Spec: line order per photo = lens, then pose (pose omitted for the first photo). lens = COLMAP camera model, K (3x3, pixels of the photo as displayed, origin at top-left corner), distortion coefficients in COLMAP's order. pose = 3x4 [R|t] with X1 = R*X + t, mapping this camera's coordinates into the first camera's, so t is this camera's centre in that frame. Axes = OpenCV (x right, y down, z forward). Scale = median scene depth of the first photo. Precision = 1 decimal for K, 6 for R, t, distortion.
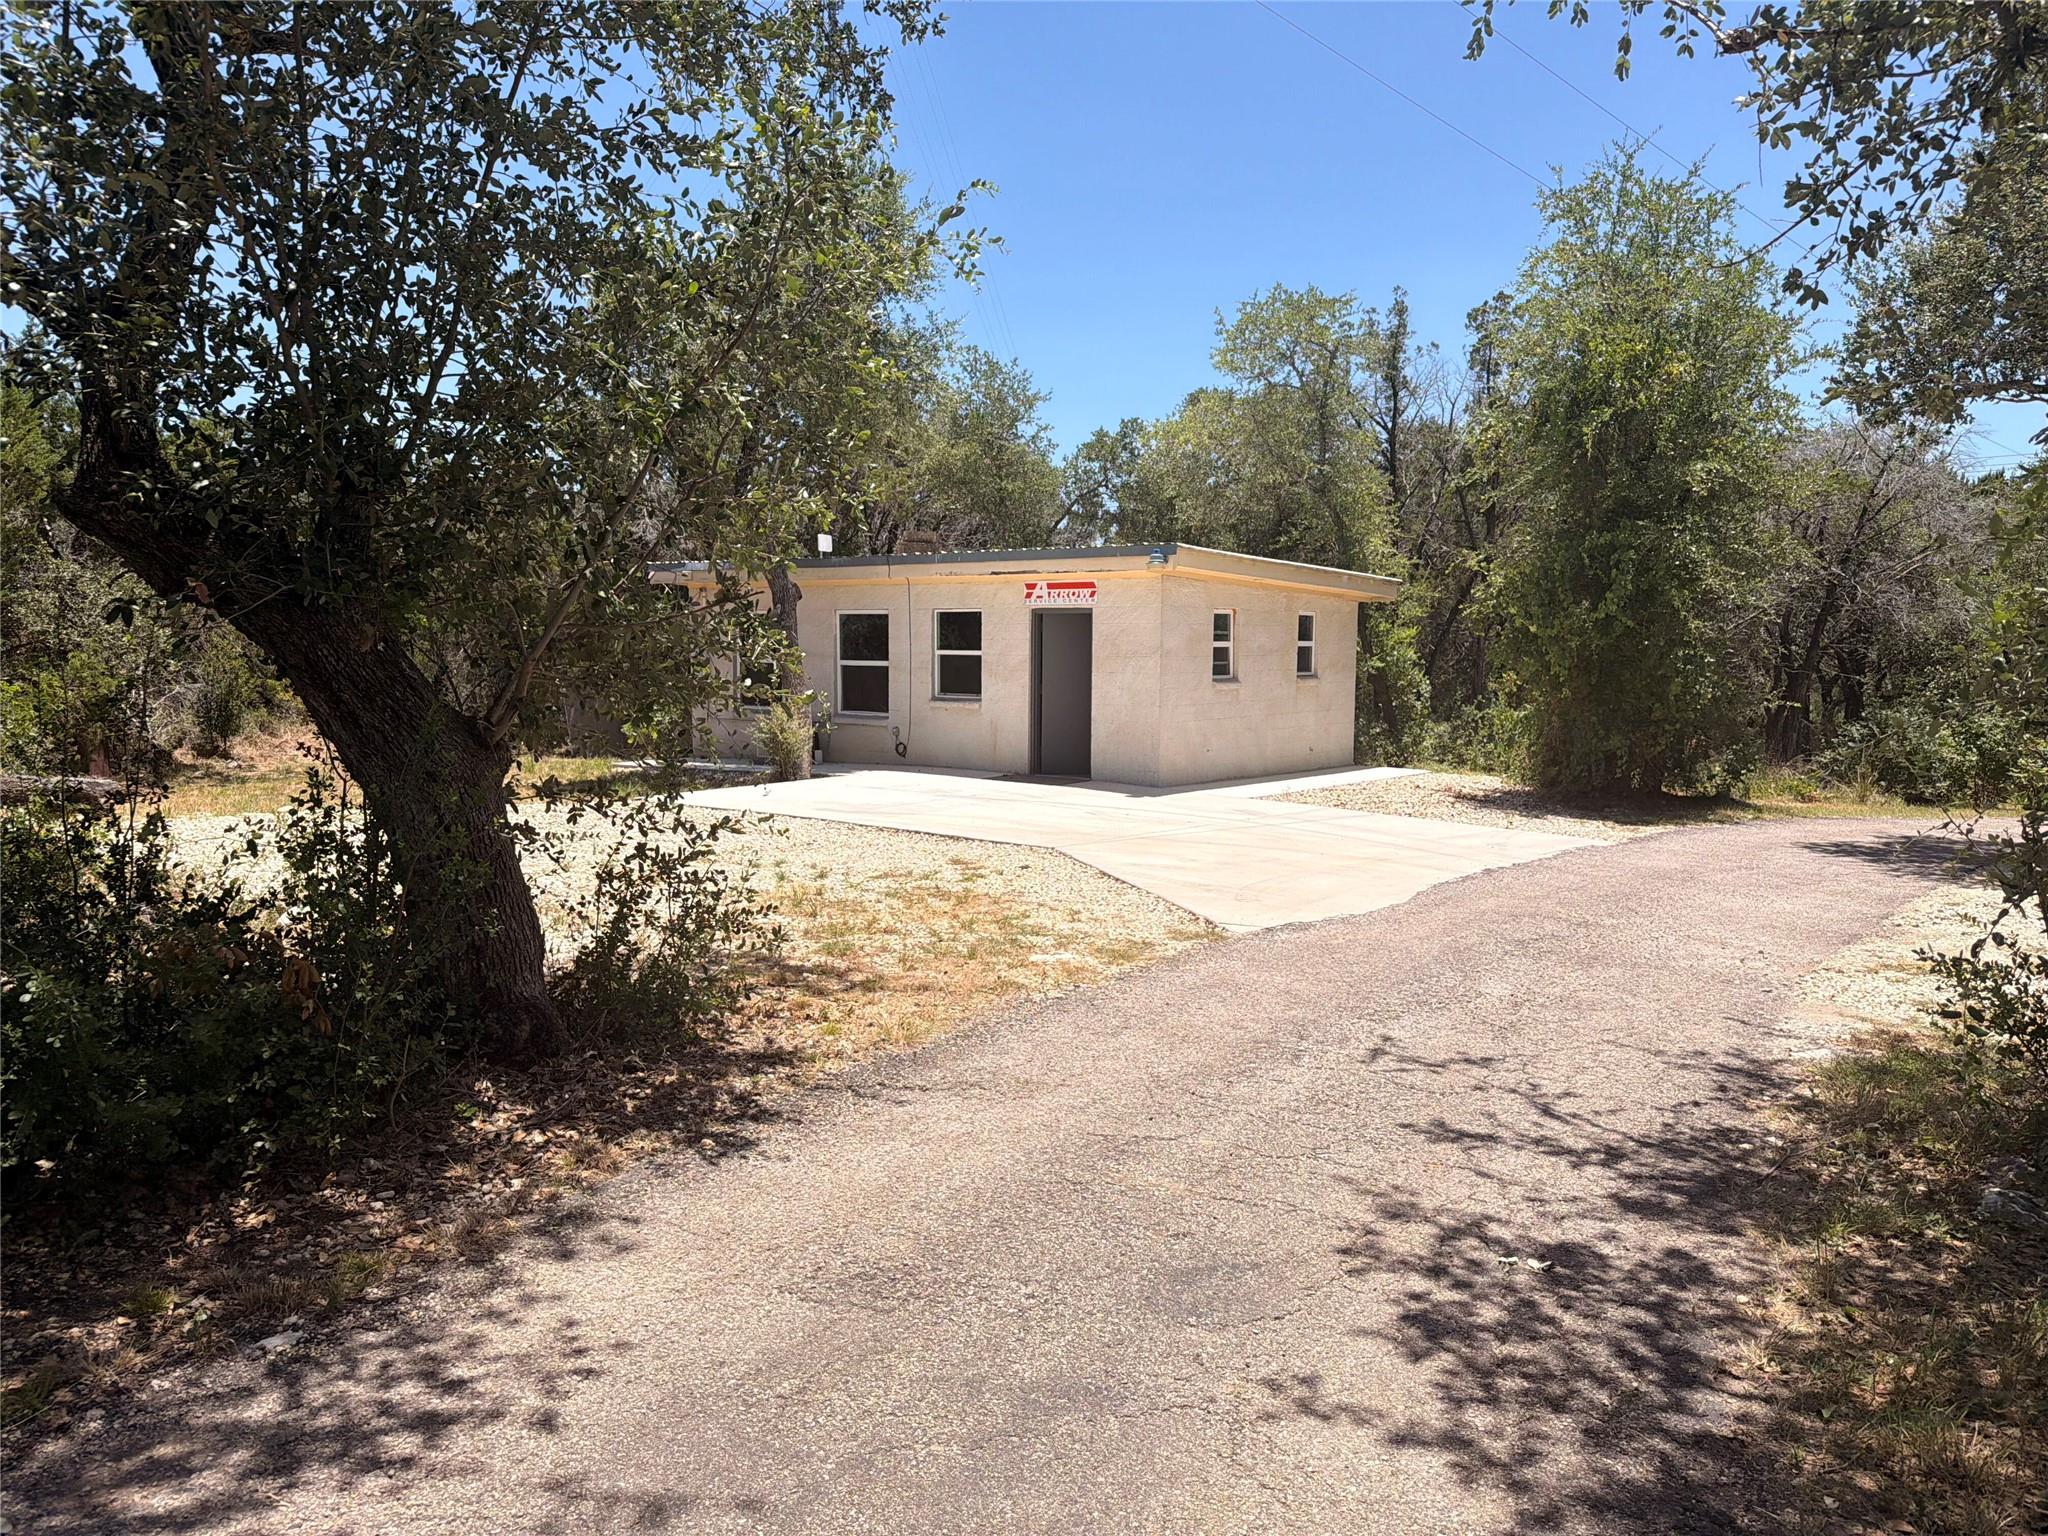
lens RADIAL K [[1419.9, 0, 1022.9], [0, 1419.9, 778.1], [0, 0, 1]] dist [0.004571, -0.003217]
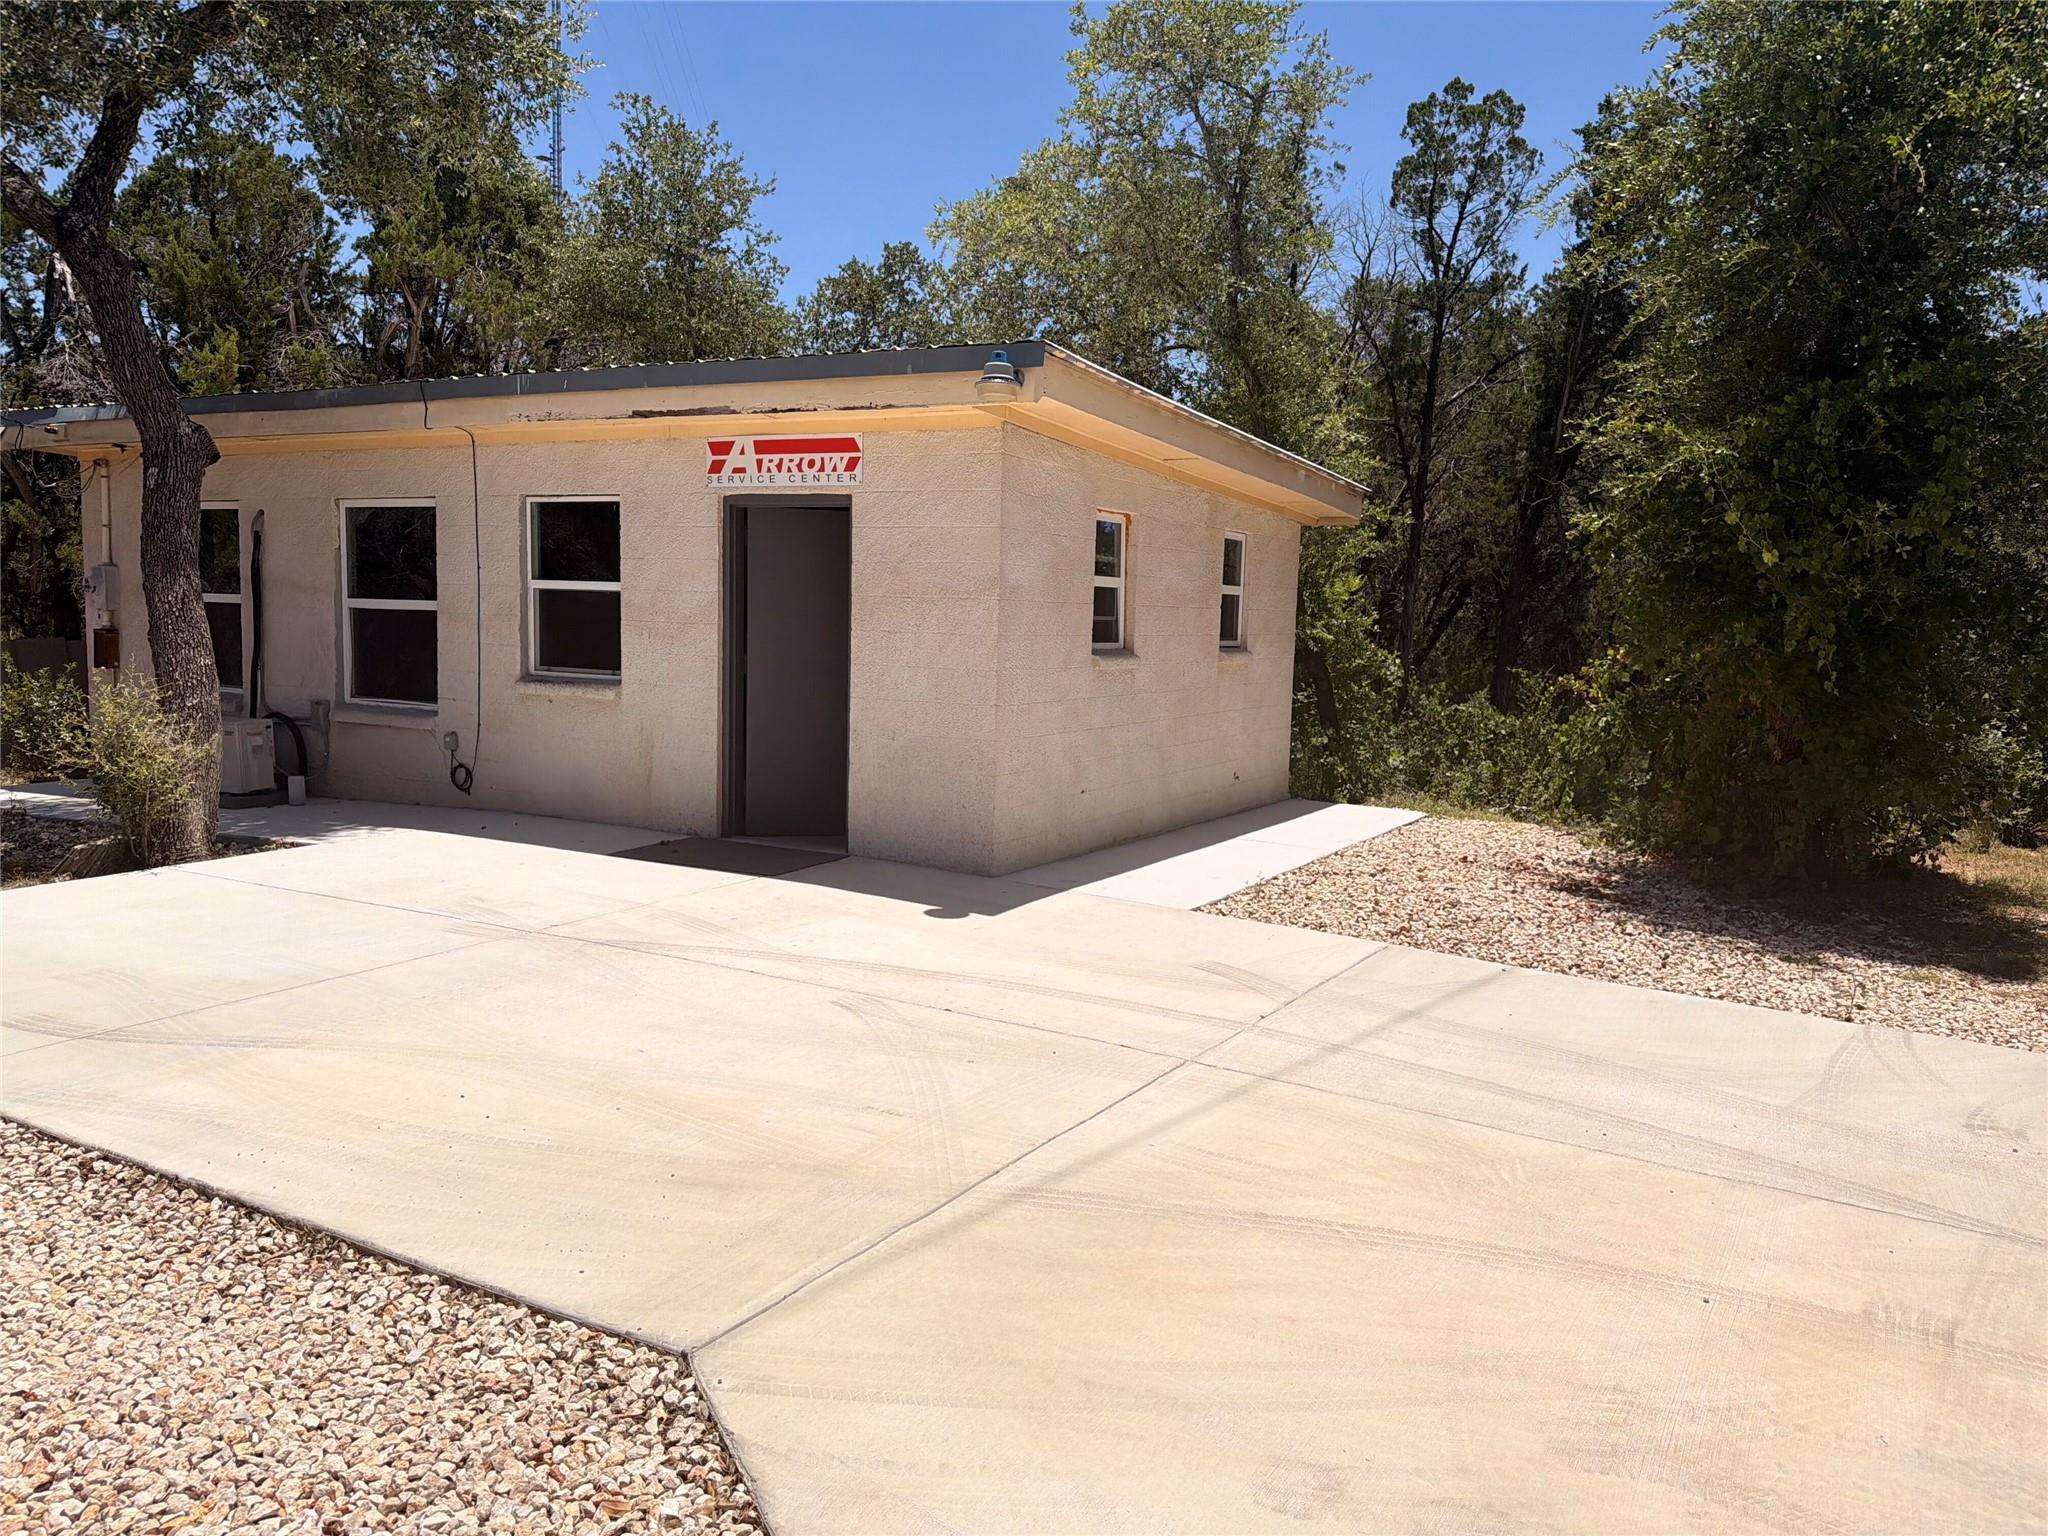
lens RADIAL K [[1419.9, 0, 1045.6], [0, 1419.9, 772.9], [0, 0, 1]] dist [0.004571, -0.003217]
pose [[0.980067, 0.002710, 0.198647, 0.017373], [-0.006469, 0.999812, 0.018276, -0.033885], [-0.198560, -0.019197, 0.979901, 0.488959]]
